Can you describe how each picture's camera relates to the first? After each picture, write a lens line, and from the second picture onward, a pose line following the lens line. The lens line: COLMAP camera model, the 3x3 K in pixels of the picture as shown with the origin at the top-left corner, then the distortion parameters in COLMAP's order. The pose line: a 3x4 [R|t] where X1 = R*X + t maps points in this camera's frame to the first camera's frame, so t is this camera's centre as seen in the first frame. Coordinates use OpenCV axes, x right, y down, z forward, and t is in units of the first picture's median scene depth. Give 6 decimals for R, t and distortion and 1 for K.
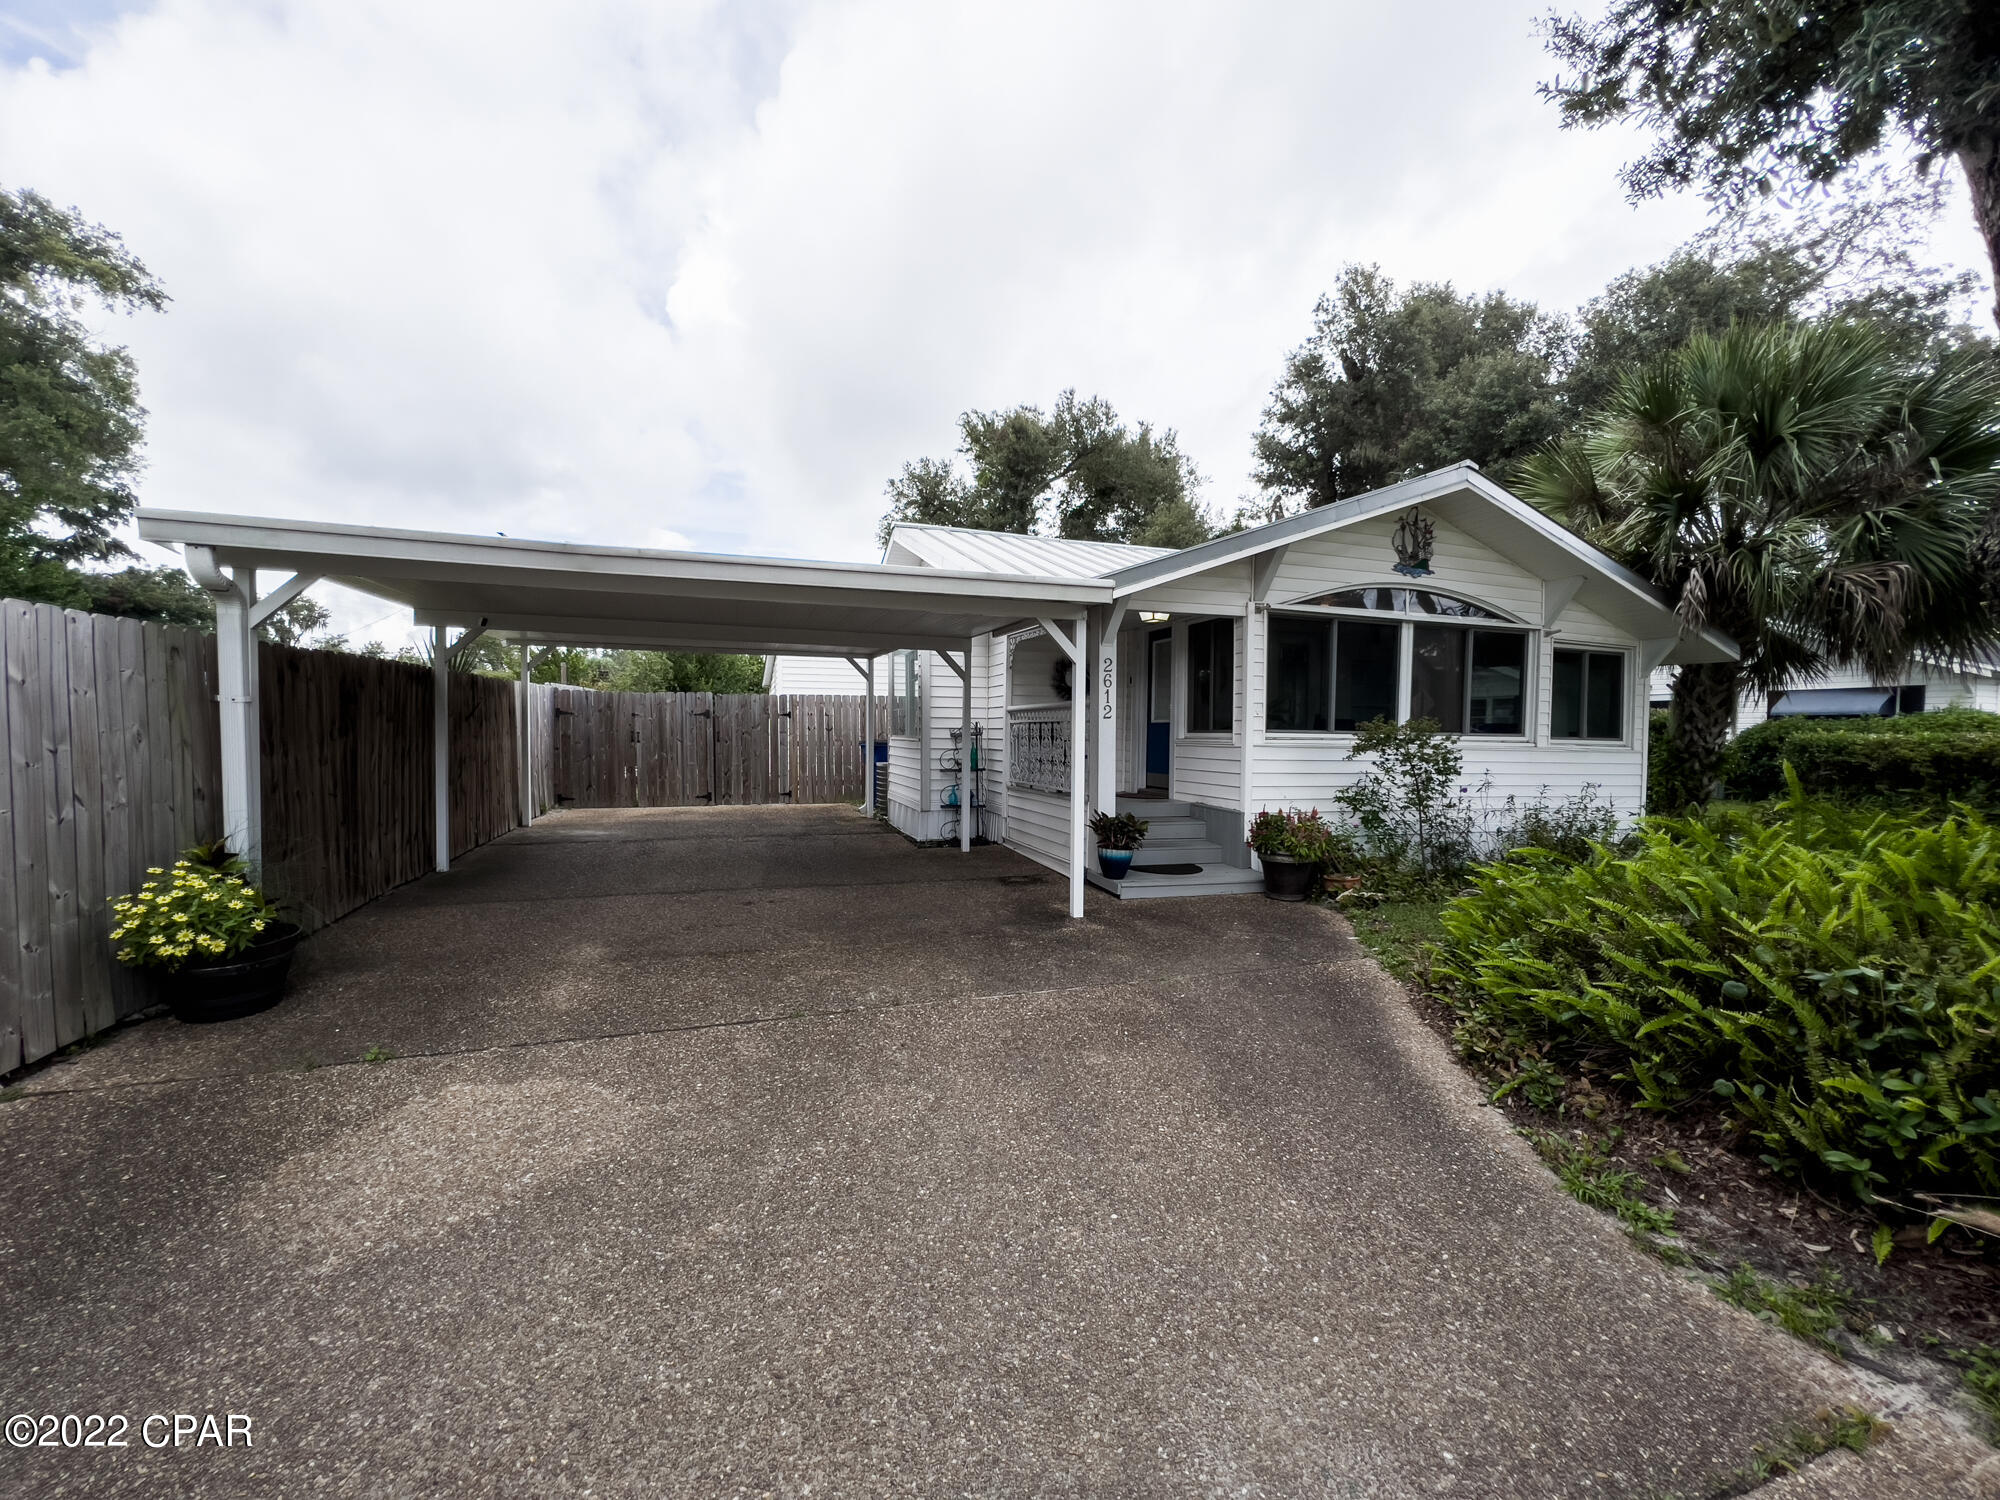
lens RADIAL K [[813.1, 0, 999.0], [0, 813.1, 753.6], [0, 0, 1]] dist [0.000003, 0.000362]
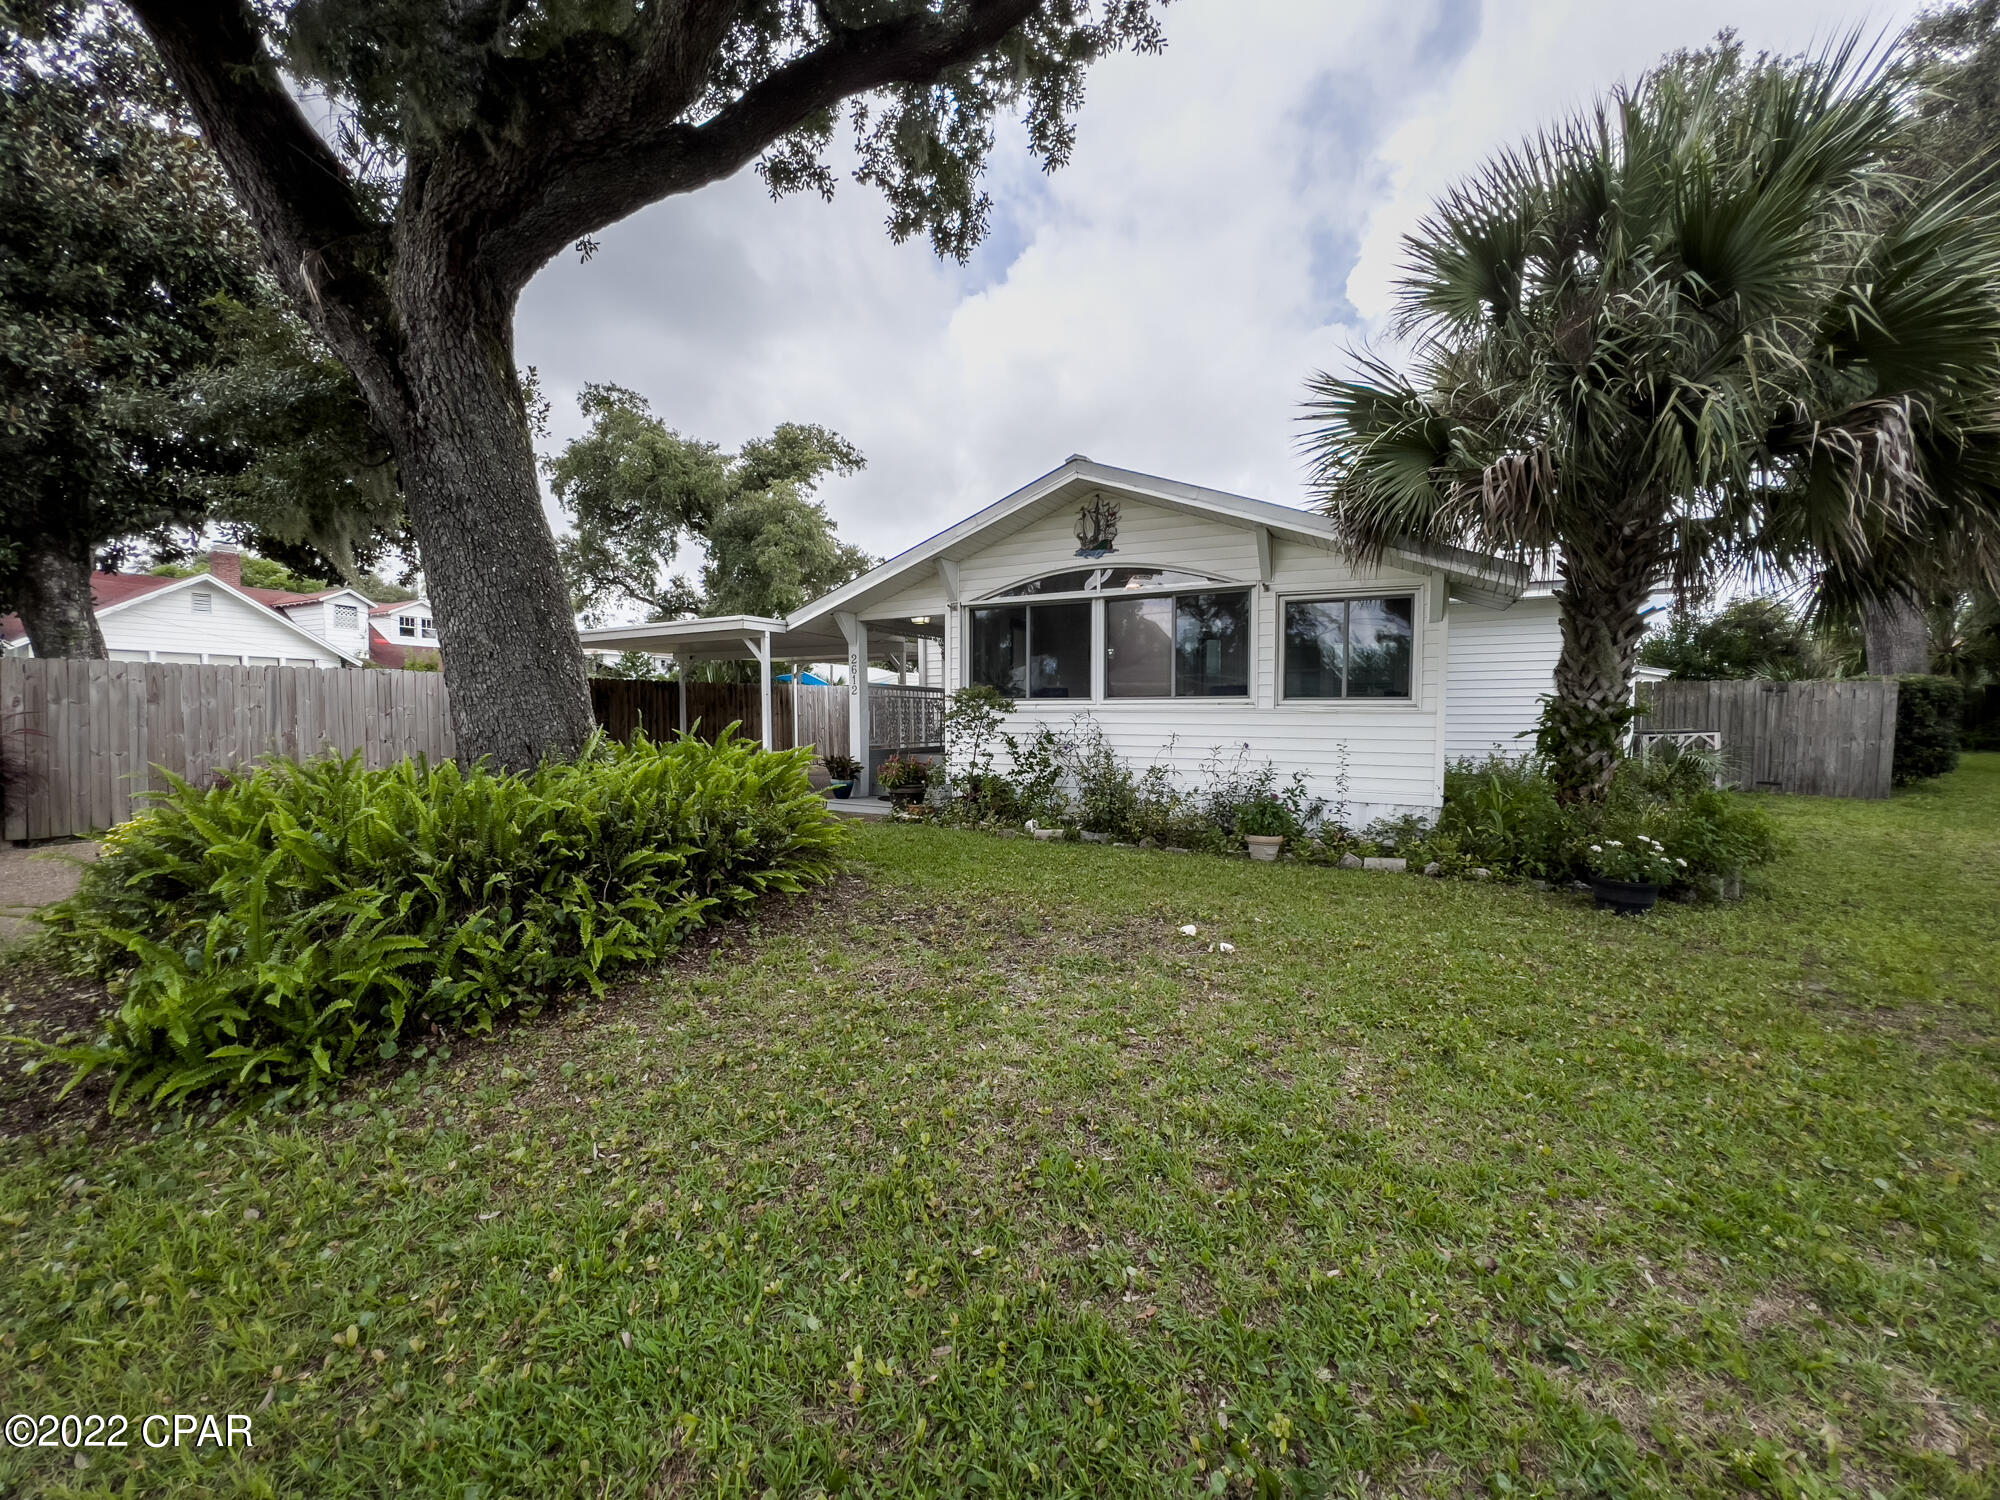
lens RADIAL K [[813.1, 0, 999.0], [0, 813.1, 753.6], [0, 0, 1]] dist [0.000003, 0.000362]
pose [[0.715100, 0.009220, -0.698961, 0.978927], [-0.006241, 0.999957, 0.006806, 0.034387], [0.698994, -0.000505, 0.715128, 0.096205]]
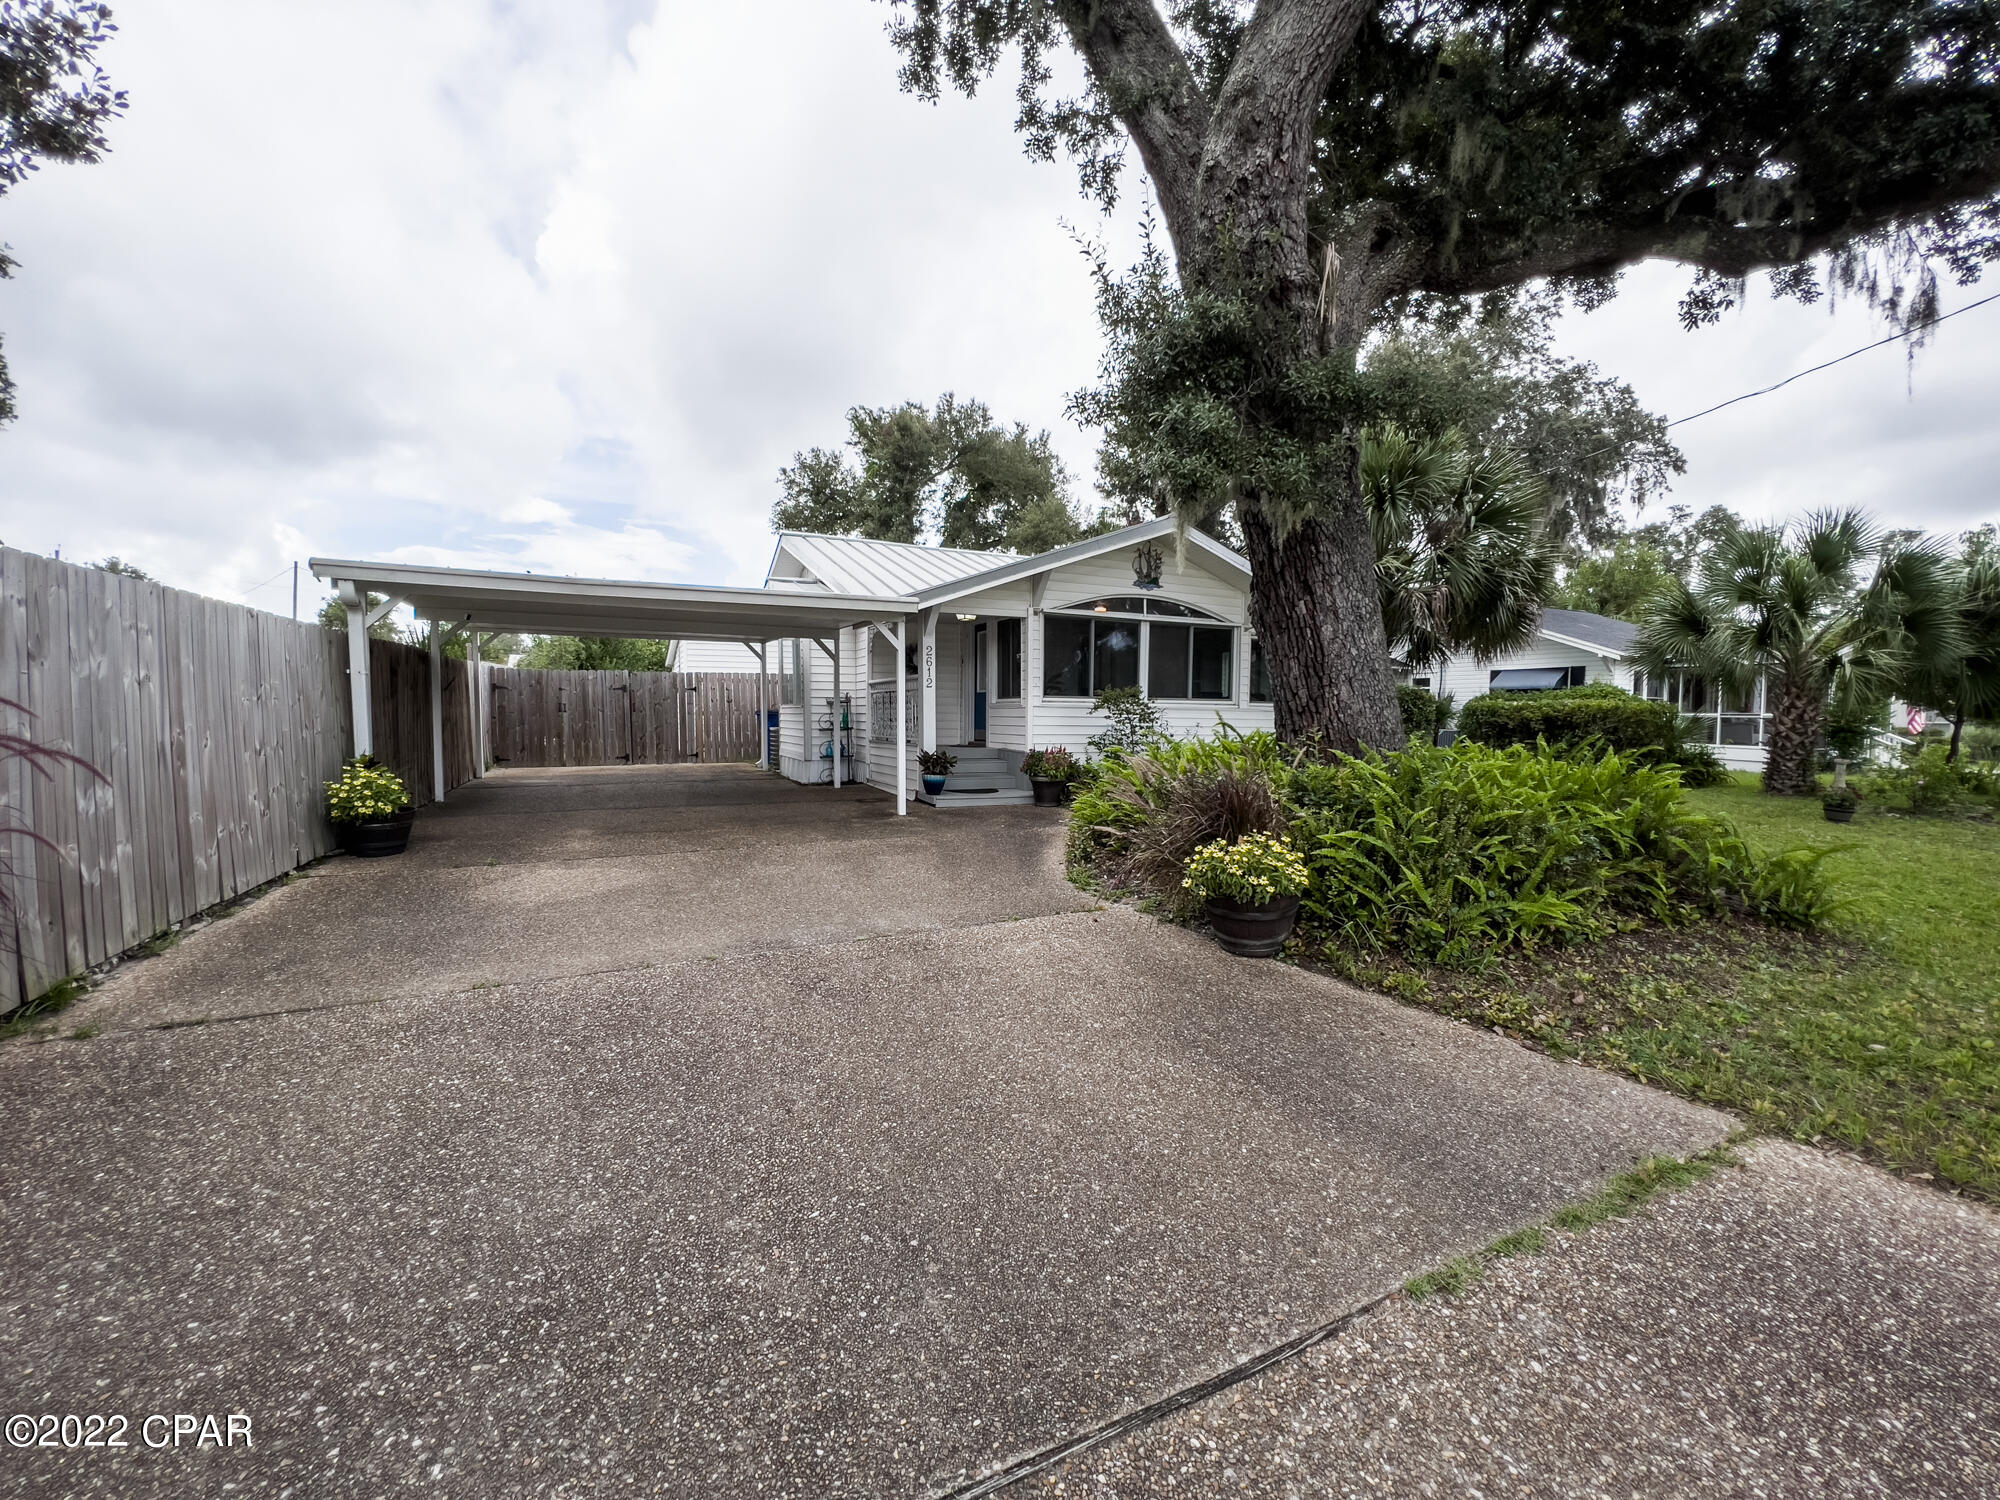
lens RADIAL K [[813.1, 0, 999.0], [0, 813.1, 753.6], [0, 0, 1]] dist [0.000003, 0.000362]
pose [[0.992751, -0.011366, 0.119648, 0.058442], [0.008502, 0.999666, 0.024420, 0.029528], [-0.119885, -0.023226, 0.992516, -0.335880]]
